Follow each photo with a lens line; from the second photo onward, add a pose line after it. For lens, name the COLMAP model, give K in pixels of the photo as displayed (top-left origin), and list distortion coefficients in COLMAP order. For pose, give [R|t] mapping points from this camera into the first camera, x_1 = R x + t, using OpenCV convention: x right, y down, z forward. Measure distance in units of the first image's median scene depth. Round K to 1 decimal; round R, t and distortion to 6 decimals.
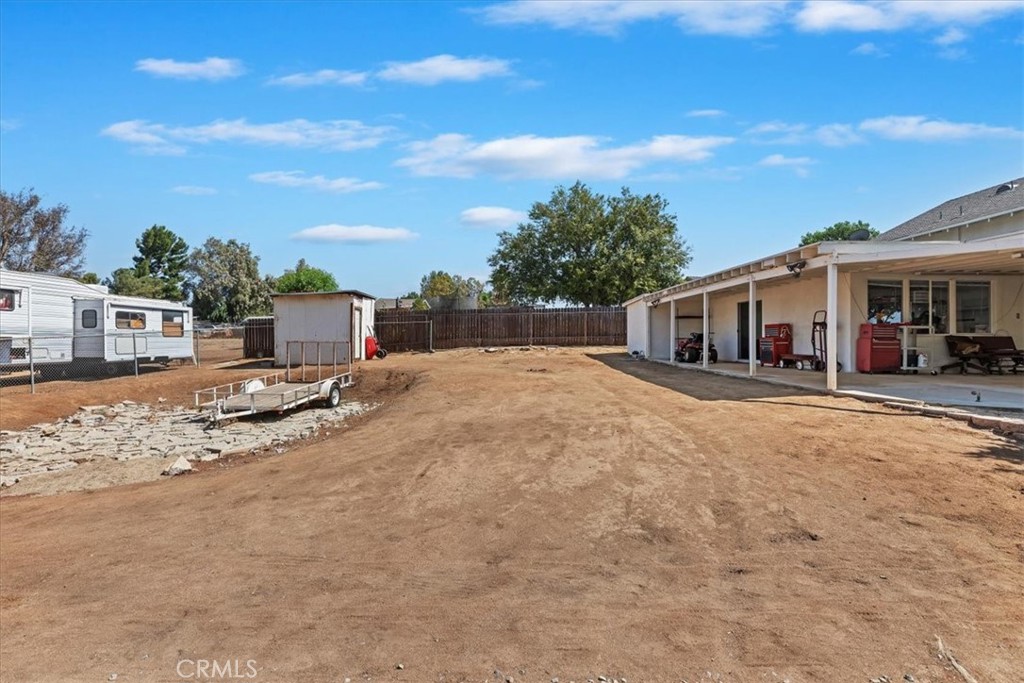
lens RADIAL K [[457.8, 0, 512.5], [0, 457.8, 335.8], [0, 0, 1]] dist [0.001998, 0.000652]
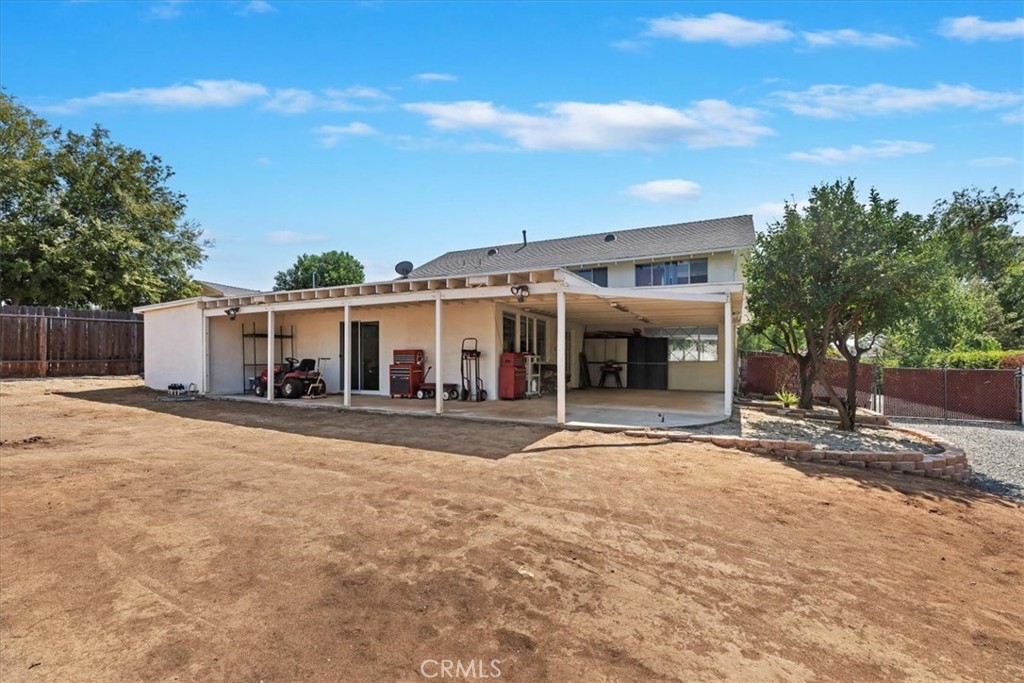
lens RADIAL K [[466.2, 0, 512.8], [0, 466.2, 363.1], [0, 0, 1]] dist [0.001678, 0.000482]
pose [[0.462066, -0.003408, 0.886839, -0.157453], [-0.010573, 0.999900, 0.009352, -0.012175], [-0.886782, -0.013698, 0.461984, 0.461020]]
